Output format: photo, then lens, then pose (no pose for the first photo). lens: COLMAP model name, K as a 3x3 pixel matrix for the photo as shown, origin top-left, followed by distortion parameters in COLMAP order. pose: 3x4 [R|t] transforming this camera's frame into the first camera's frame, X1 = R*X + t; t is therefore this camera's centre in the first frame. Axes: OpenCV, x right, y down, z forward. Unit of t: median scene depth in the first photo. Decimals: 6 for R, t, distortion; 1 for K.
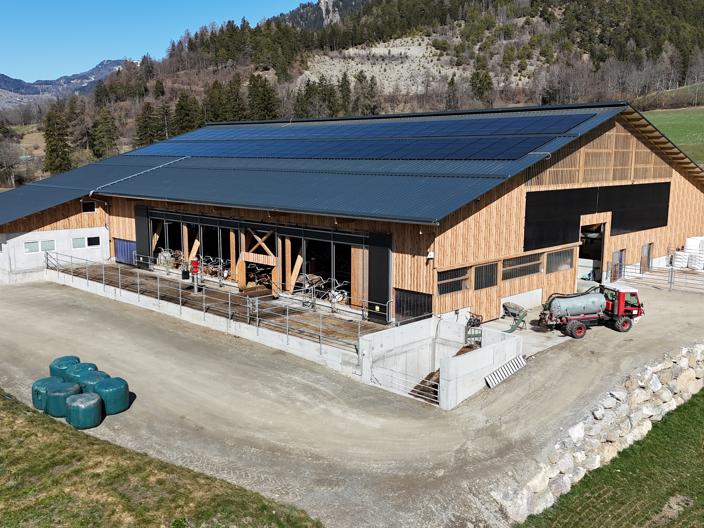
lens RADIAL K [[670.4, 0, 352.0], [0, 670.4, 264.0], [0, 0, 1]] dist [0.098434, -0.140252]
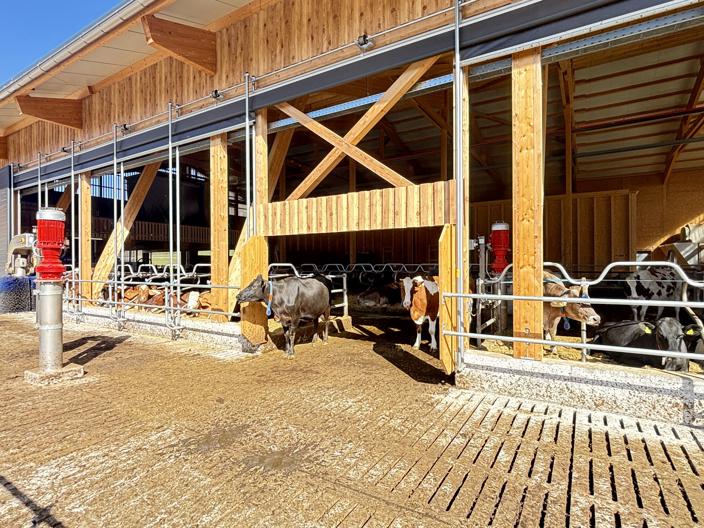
lens RADIAL K [[377.2, 0, 352.0], [0, 377.2, 264.0], [0, 0, 1]] dist [-0.000285, -0.000049]
pose [[0.978615, -0.010373, 0.205440, -0.153216], [0.041861, 0.987871, -0.149527, 0.029716], [-0.201397, 0.154929, 0.967180, 0.824795]]
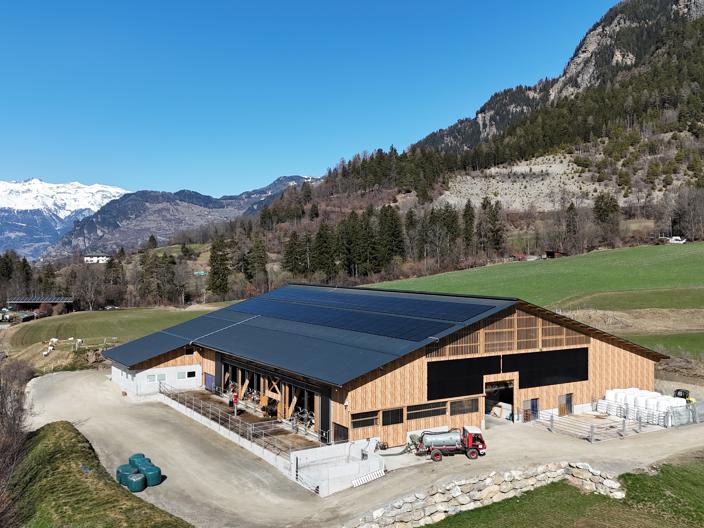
lens RADIAL K [[670.4, 0, 352.0], [0, 670.4, 264.0], [0, 0, 1]] dist [0.098434, -0.140252]
pose [[0.973373, -0.000989, -0.229227, 0.375595], [-0.034683, 0.987843, -0.151538, -0.074726], [0.226590, 0.155453, 0.961505, -0.477837]]
